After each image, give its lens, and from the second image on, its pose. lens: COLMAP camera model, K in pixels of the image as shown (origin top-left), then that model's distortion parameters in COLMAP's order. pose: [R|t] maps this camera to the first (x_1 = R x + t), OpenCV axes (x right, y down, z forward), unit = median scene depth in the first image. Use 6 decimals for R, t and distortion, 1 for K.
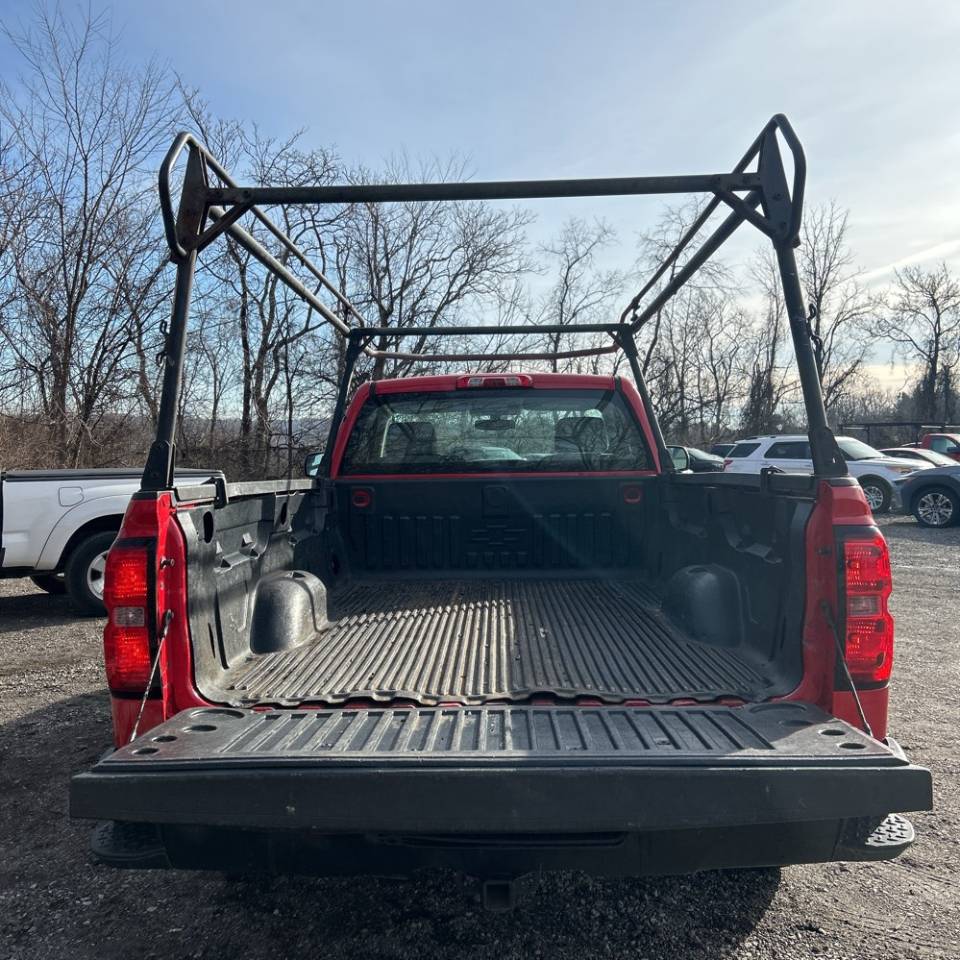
lens RADIAL K [[980.2, 0, 475.6], [0, 980.2, 503.7], [0, 0, 1]] dist [0.034020, -0.027444]
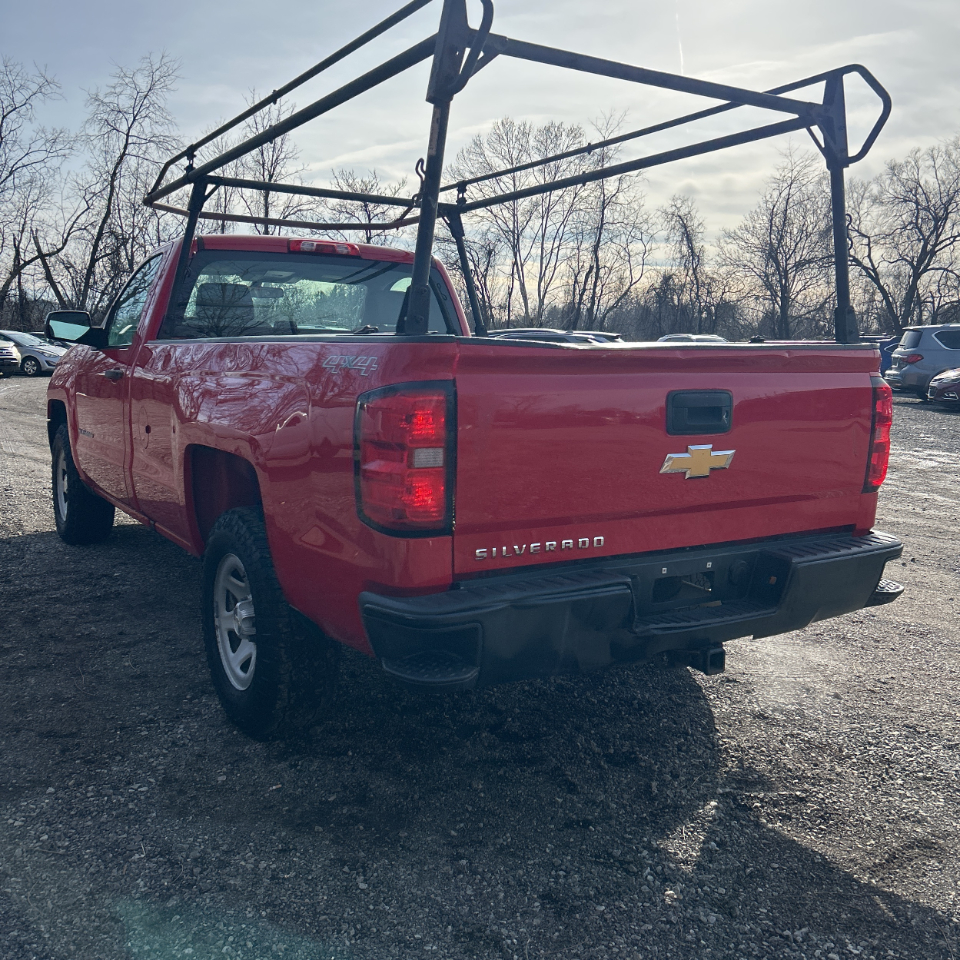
lens RADIAL K [[980.2, 0, 475.6], [0, 980.2, 503.7], [0, 0, 1]] dist [0.034020, -0.027444]
pose [[0.827303, -0.054694, 0.559087, -0.123450], [-0.006968, 0.994173, 0.107567, 0.007341], [-0.561713, -0.092886, 0.822101, 0.018041]]
